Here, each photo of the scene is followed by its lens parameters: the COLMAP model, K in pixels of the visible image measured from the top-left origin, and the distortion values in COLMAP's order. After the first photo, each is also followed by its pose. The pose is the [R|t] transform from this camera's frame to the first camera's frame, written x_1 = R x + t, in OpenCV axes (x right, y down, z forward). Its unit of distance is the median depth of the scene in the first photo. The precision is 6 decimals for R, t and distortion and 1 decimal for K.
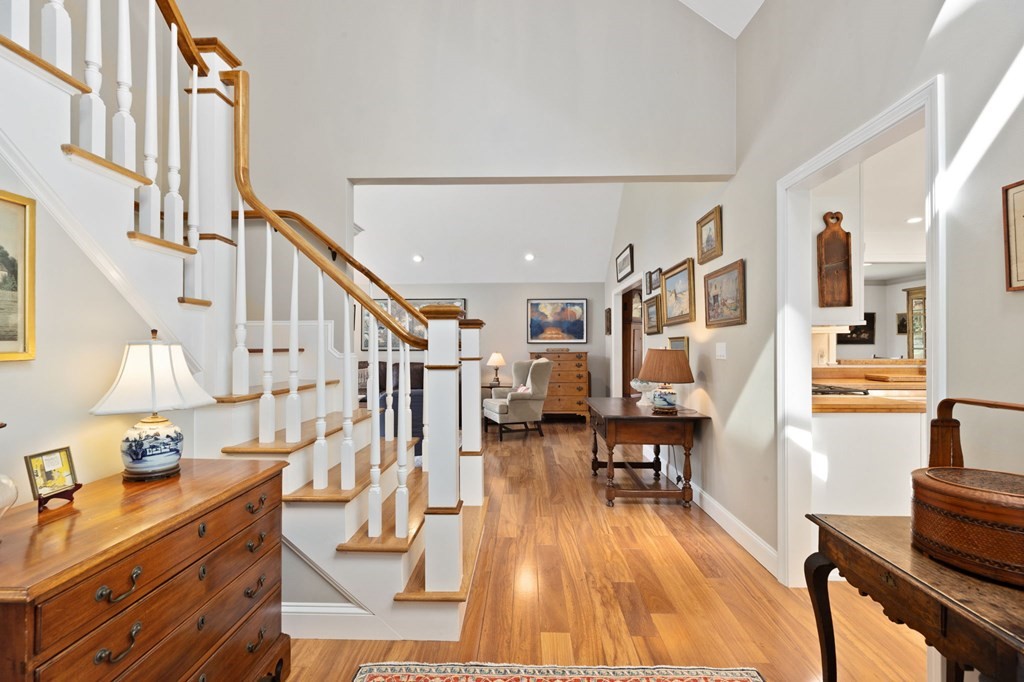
lens RADIAL K [[462.3, 0, 517.0], [0, 462.3, 342.1], [0, 0, 1]] dist [-0.003940, 0.000921]
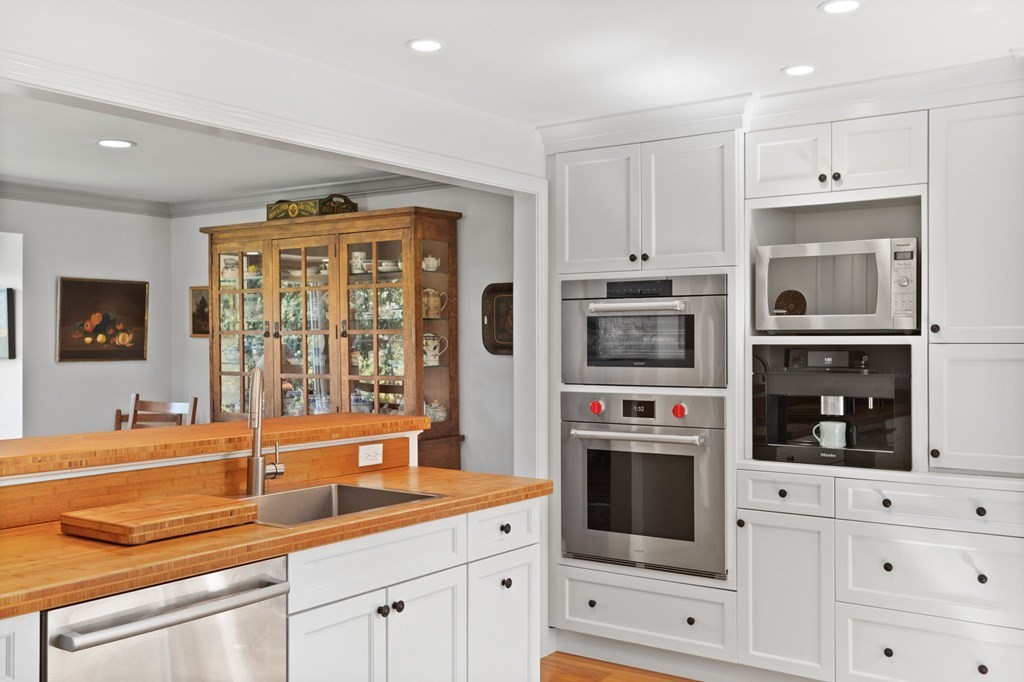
lens RADIAL K [[1000.3, 0, 507.1], [0, 1000.3, 342.1], [0, 0, 1]] dist [0.023422, 0.000000]
pose [[0.556805, -0.002260, 0.830640, 0.248491], [-0.004637, 0.999972, 0.005828, -0.019537], [-0.830630, -0.007097, 0.556779, 0.278376]]
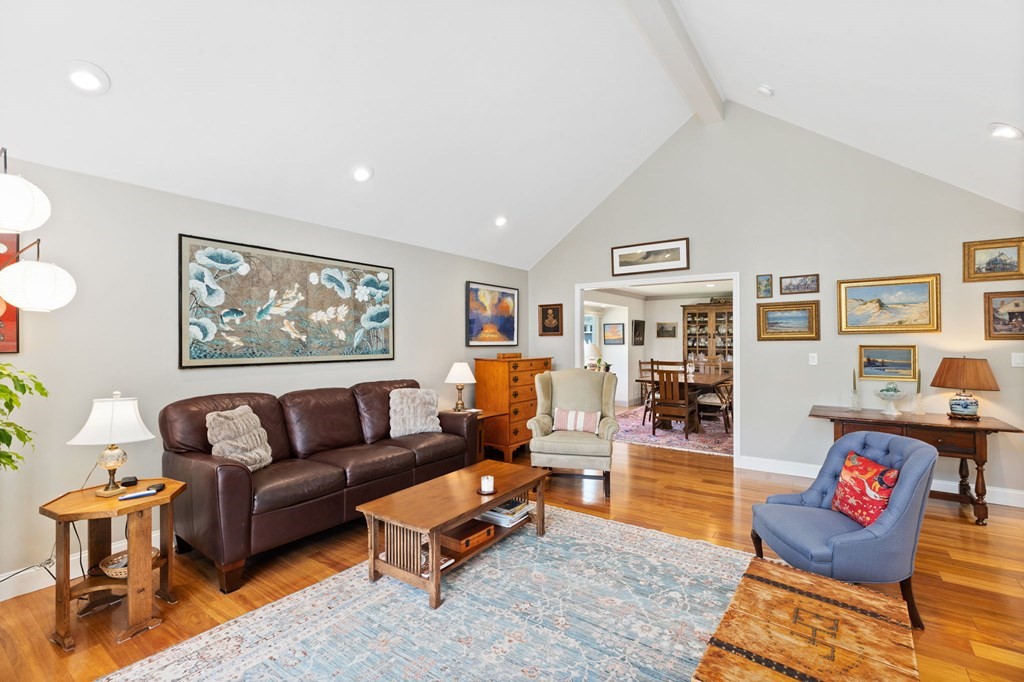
lens RADIAL K [[462.3, 0, 527.7], [0, 462.3, 341.1], [0, 0, 1]] dist [-0.003940, 0.000921]
pose [[0.554675, 0.002222, 0.832064, -0.549169], [-0.009118, 0.999953, 0.003408, -0.009345], [-0.832017, -0.009477, 0.554669, 0.617937]]
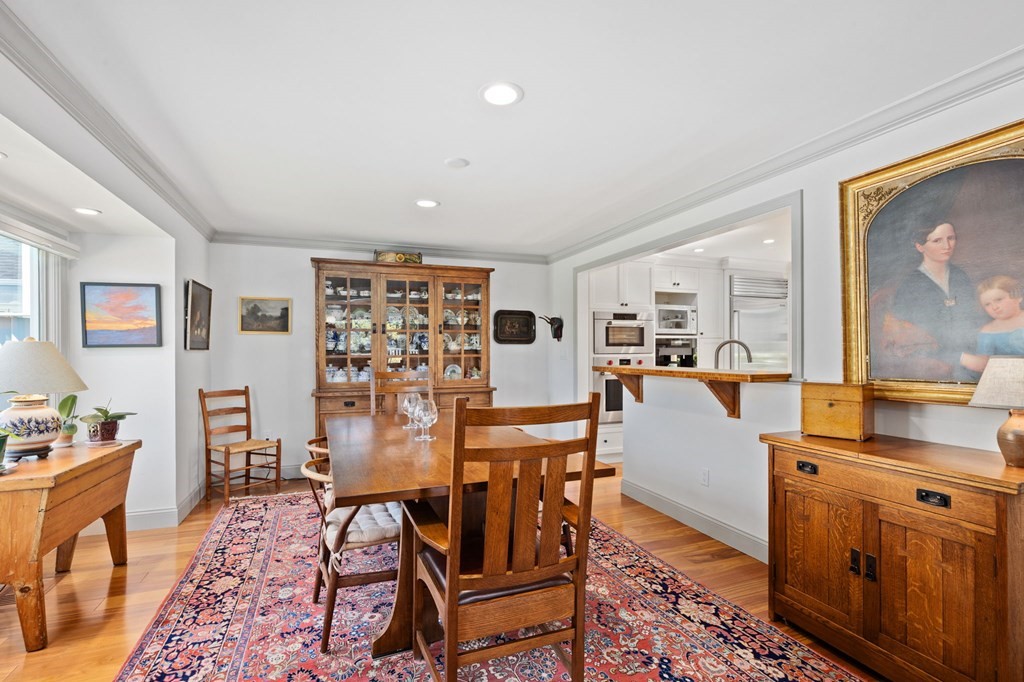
lens RADIAL K [[462.3, 0, 508.3], [0, 462.3, 350.5], [0, 0, 1]] dist [-0.003940, 0.000921]
pose [[-0.379874, -0.000749, 0.925038, 0.188874], [-0.002716, 0.999996, -0.000305, 0.005611], [-0.925034, -0.002628, -0.379875, 0.994209]]
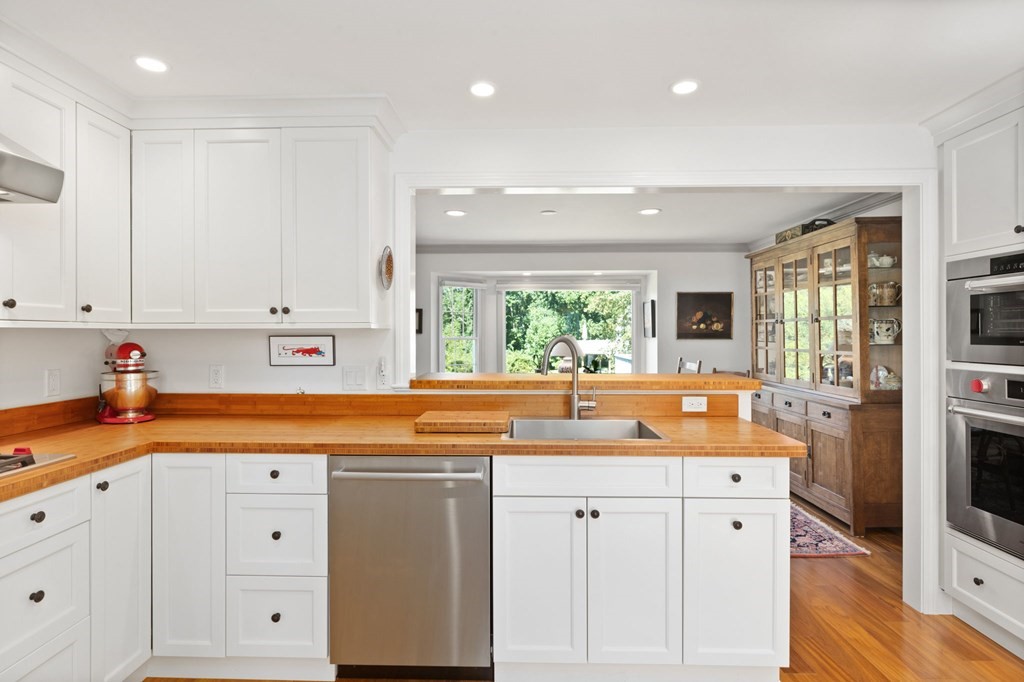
lens RADIAL K [[534.0, 0, 510.7], [0, 534.0, 334.0], [0, 0, 1]] dist [-0.009948, 0.005088]
pose [[0.999984, -0.000515, 0.005558, 0.503197], [0.000466, 0.999960, 0.008896, -0.010783], [-0.005562, -0.008893, 0.999945, 0.252069]]
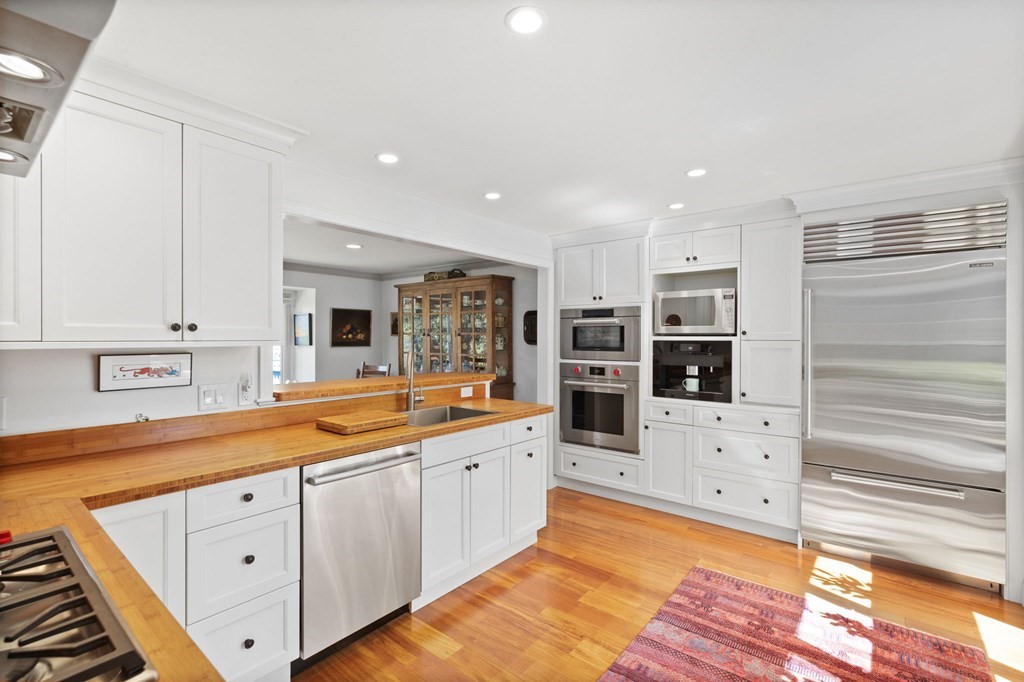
lens RADIAL K [[462.3, 0, 510.4], [0, 462.3, 339.5], [0, 0, 1]] dist [-0.003940, 0.000921]
pose [[0.611556, -0.000801, 0.791201, 0.270981], [-0.008835, 0.999930, 0.007841, -0.019282], [-0.791152, -0.011785, 0.611506, 0.281362]]
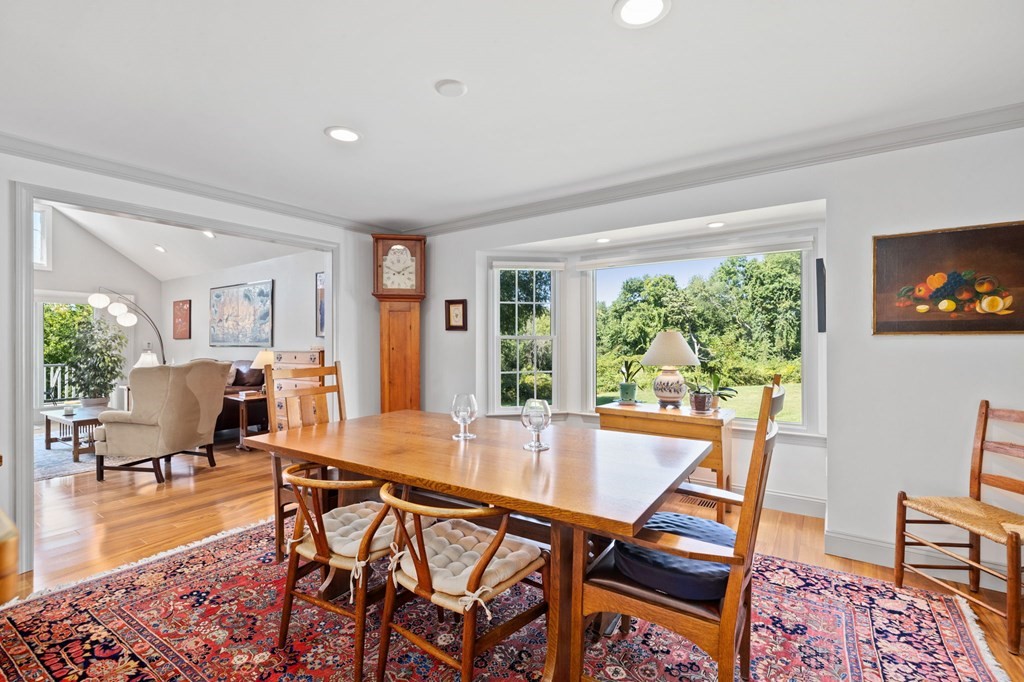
lens RADIAL K [[462.3, 0, 513.3], [0, 462.3, 341.6], [0, 0, 1]] dist [-0.003940, 0.000921]
pose [[0.839186, -0.003502, -0.543833, 0.740461], [0.008044, 0.999950, 0.005973, 0.006049], [0.543784, -0.009387, 0.839172, 0.670889]]
